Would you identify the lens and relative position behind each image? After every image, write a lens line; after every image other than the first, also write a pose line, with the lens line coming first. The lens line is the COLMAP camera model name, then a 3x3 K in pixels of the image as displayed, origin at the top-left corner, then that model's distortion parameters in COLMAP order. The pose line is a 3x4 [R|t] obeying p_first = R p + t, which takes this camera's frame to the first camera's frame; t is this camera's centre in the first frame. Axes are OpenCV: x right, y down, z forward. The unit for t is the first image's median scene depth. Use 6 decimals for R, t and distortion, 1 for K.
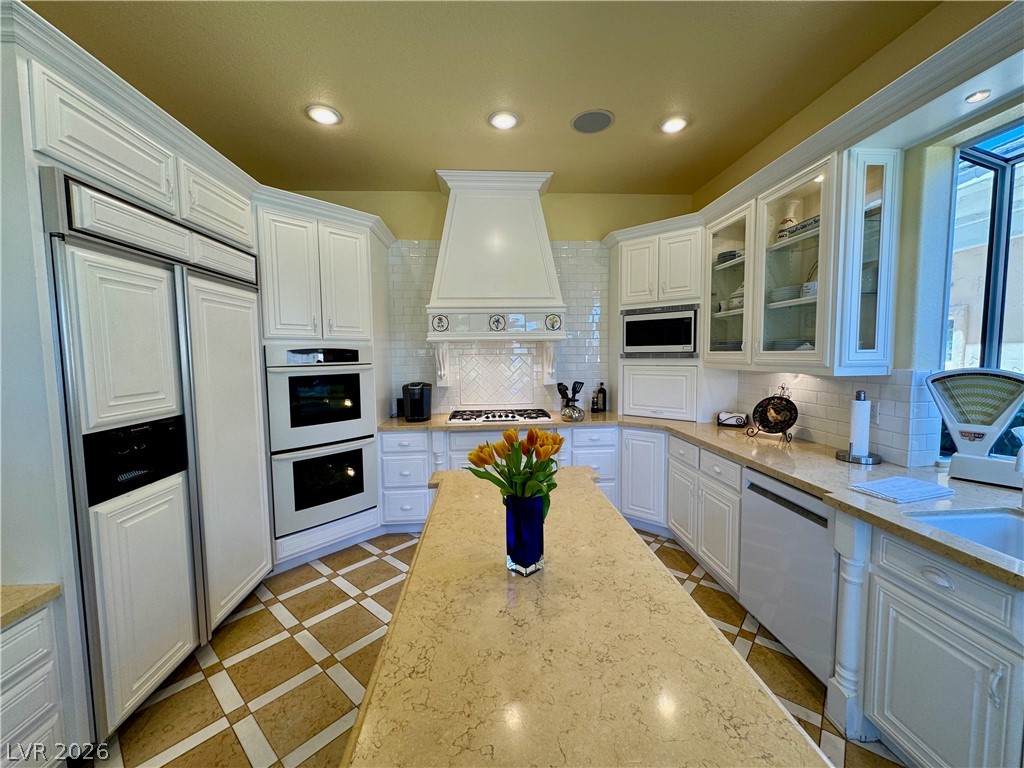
lens RADIAL K [[406.9, 0, 513.5], [0, 406.9, 382.5], [0, 0, 1]] dist [-0.001804, -0.000674]
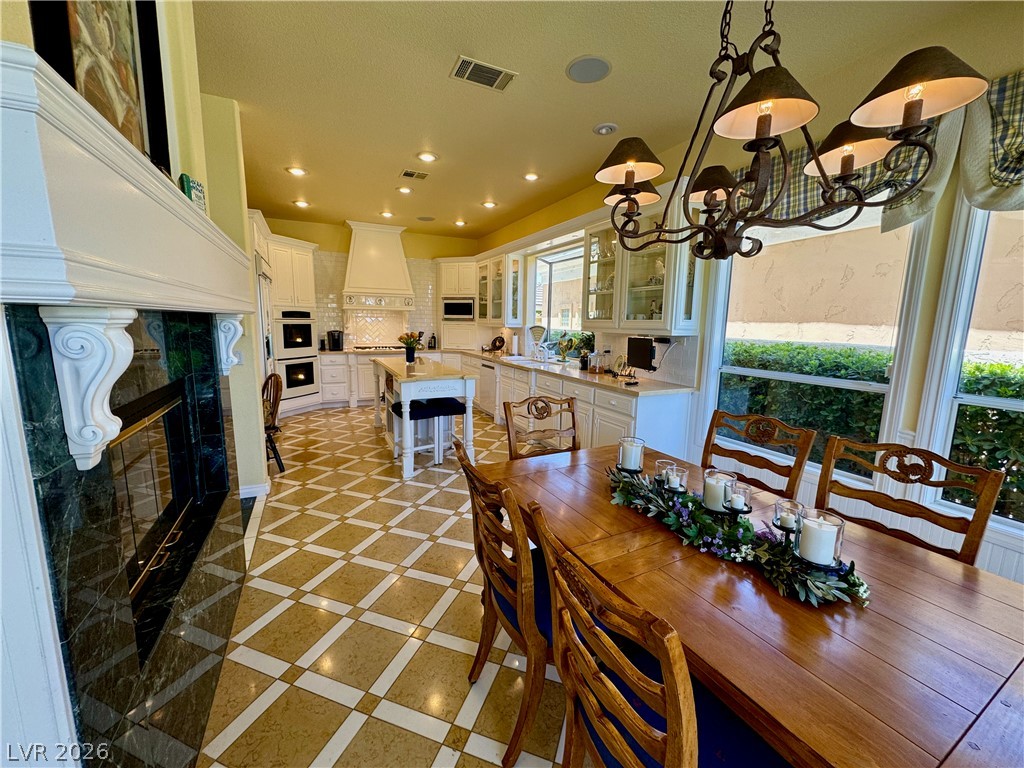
lens RADIAL K [[406.9, 0, 513.5], [0, 406.9, 382.5], [0, 0, 1]] dist [-0.001804, -0.000674]
pose [[0.927685, -0.027872, 0.372323, -0.212376], [-0.001937, 0.996837, 0.079451, 0.106196], [-0.373359, -0.074426, 0.924696, -1.282128]]
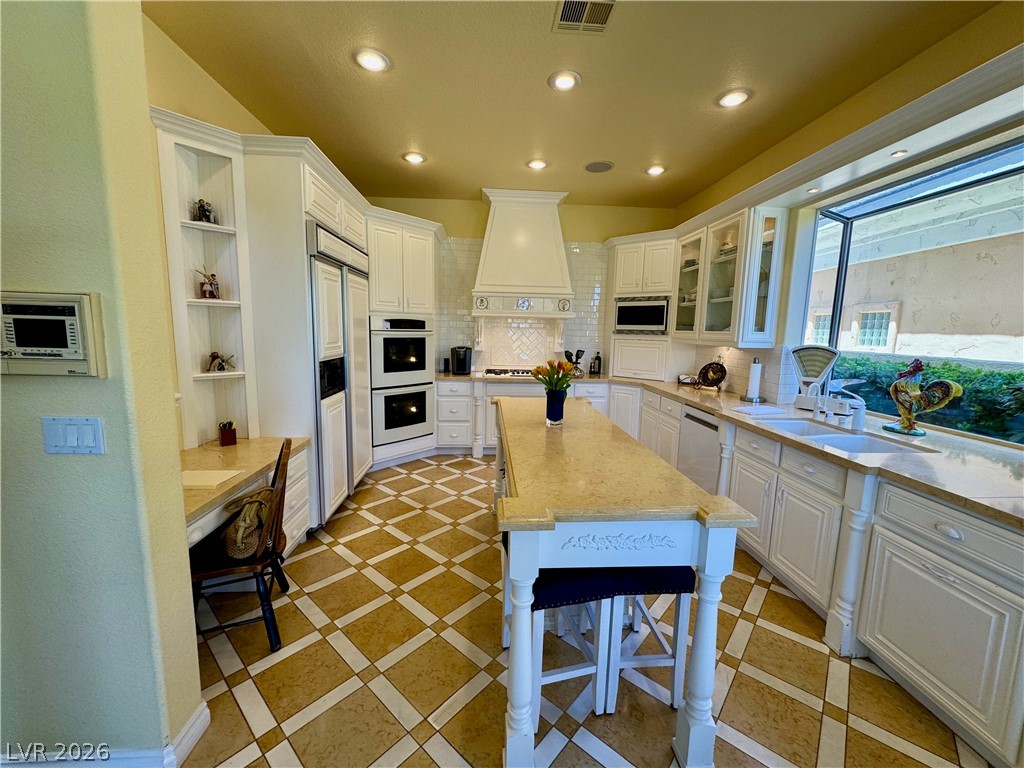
lens RADIAL K [[406.9, 0, 513.5], [0, 406.9, 382.5], [0, 0, 1]] dist [-0.001804, -0.000674]
pose [[0.999408, 0.034395, 0.000349, -0.071865], [-0.034353, 0.997568, 0.060648, 0.037382], [0.001737, -0.060624, 0.998159, -0.424495]]
